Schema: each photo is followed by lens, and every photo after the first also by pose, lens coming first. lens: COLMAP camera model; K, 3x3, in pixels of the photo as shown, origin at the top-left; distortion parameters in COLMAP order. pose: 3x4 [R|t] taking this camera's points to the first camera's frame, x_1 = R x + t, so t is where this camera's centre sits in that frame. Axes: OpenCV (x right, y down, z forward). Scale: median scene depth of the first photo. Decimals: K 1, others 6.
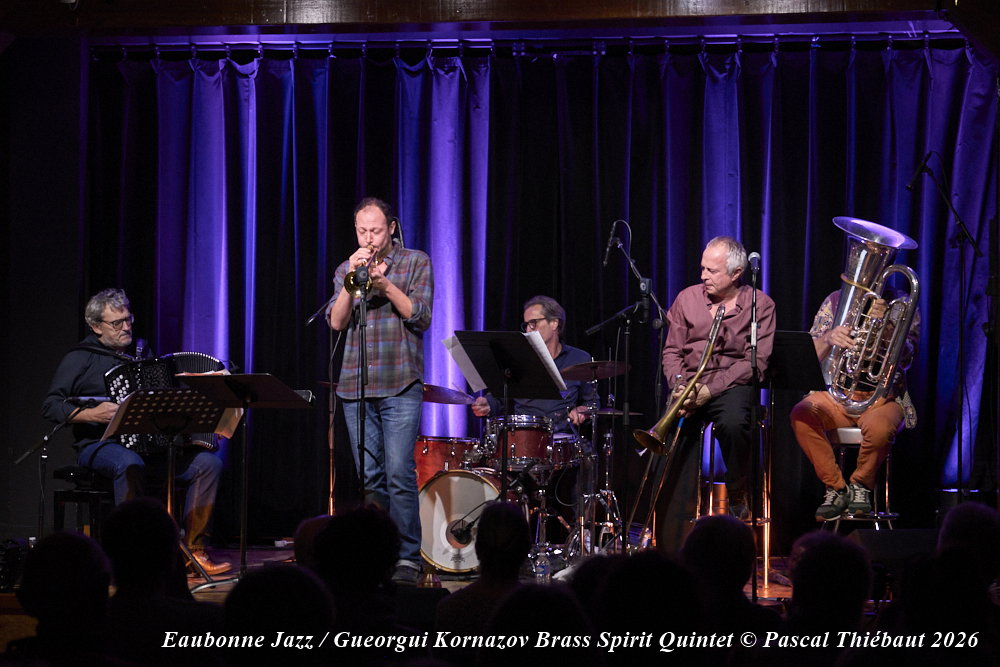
lens RADIAL K [[1895.1, 0, 500.0], [0, 1895.1, 333.5], [0, 0, 1]] dist [-0.031086, 0.078381]
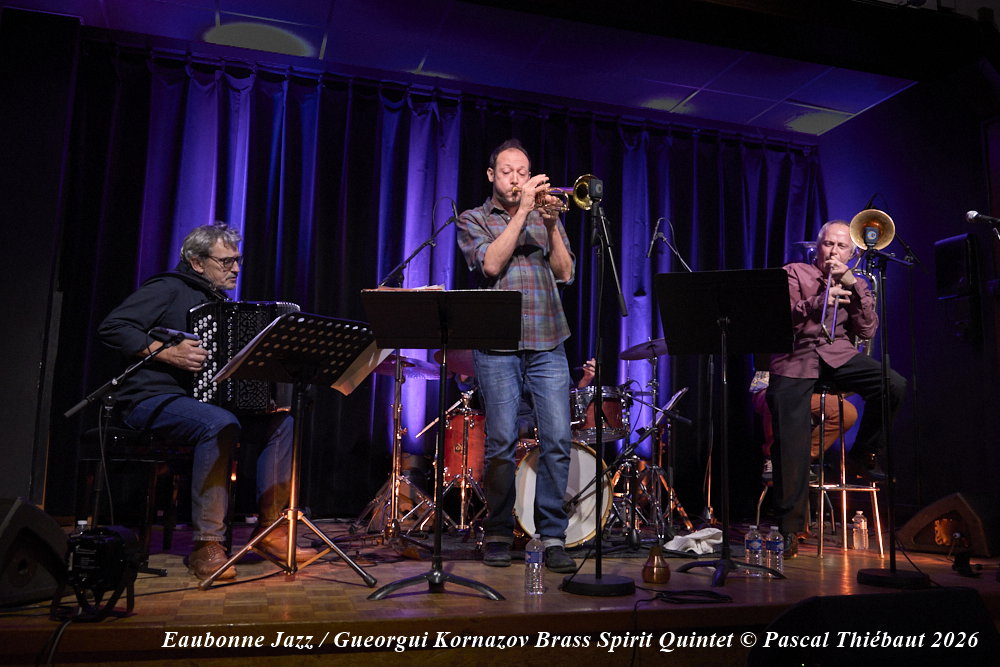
lens RADIAL K [[850.1, 0, 507.4], [0, 850.1, 308.6], [0, 0, 1]] dist [-0.015201, -0.074388]
pose [[0.897429, 0.083777, 0.433132, -0.203694], [-0.030058, 0.991133, -0.129428, 0.052784], [-0.440134, 0.103133, 0.891989, 0.515568]]
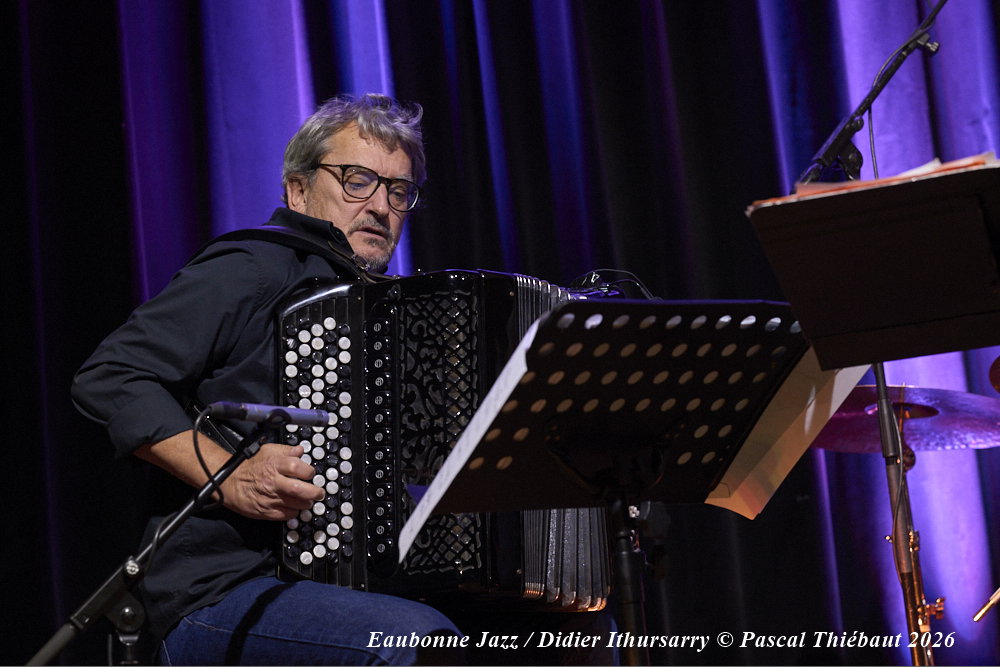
lens RADIAL K [[2443.6, 0, 500.0], [0, 2443.6, 333.5], [0, 0, 1]] dist [-0.059591, 0.115137]
pose [[0.981761, -0.078845, 0.173001, -0.202859], [0.098534, 0.989219, -0.108334, 0.052961], [-0.162594, 0.123405, 0.978946, 0.520067]]
